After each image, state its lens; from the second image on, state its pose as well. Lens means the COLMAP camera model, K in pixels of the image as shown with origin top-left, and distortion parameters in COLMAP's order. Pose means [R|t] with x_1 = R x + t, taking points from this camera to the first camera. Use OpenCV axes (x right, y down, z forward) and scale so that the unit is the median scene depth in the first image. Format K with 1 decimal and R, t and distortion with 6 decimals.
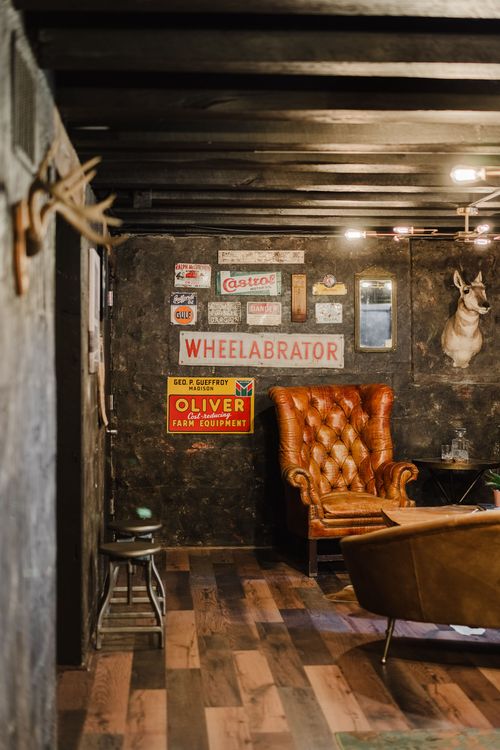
lens RADIAL K [[1254.3, 0, 246.6], [0, 1254.3, 368.0], [0, 0, 1]] dist [-0.005250, 0.000000]
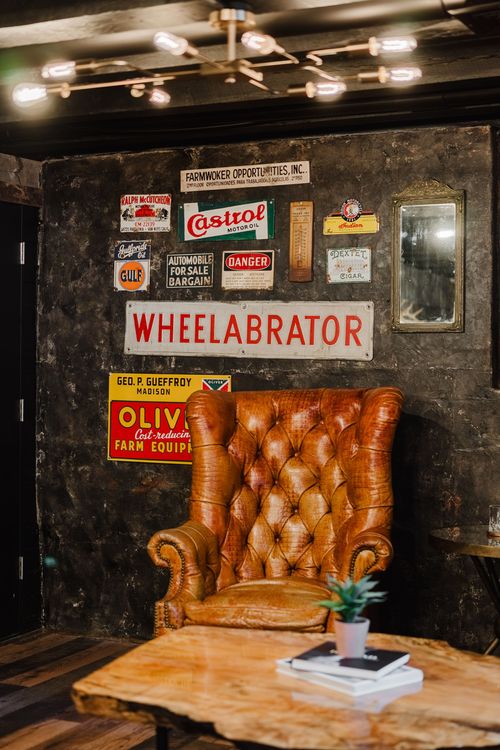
lens RADIAL K [[1277.7, 0, 254.8], [0, 1277.7, 367.9], [0, 0, 1]] dist [-0.059830, 0.000000]
pose [[0.863181, 0.005562, -0.504865, 0.331249], [-0.007276, 0.999973, -0.001424, 0.005101], [0.504843, 0.004903, 0.863197, 0.471973]]
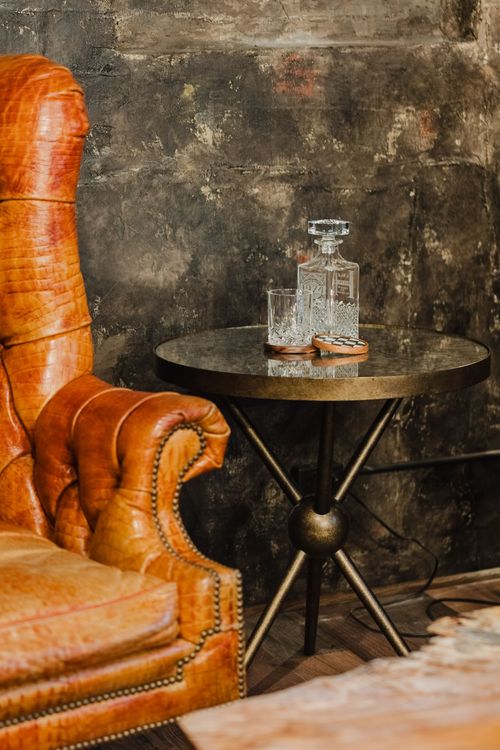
lens RADIAL K [[1909.8, 0, 248.5], [0, 1909.8, 408.0], [0, 0, 1]] dist [0.007820, 0.000000]
pose [[0.942976, -0.085603, 0.321666, 0.023170], [0.018394, 0.978290, 0.206423, 0.003723], [-0.332353, -0.188735, 0.924078, 0.616801]]
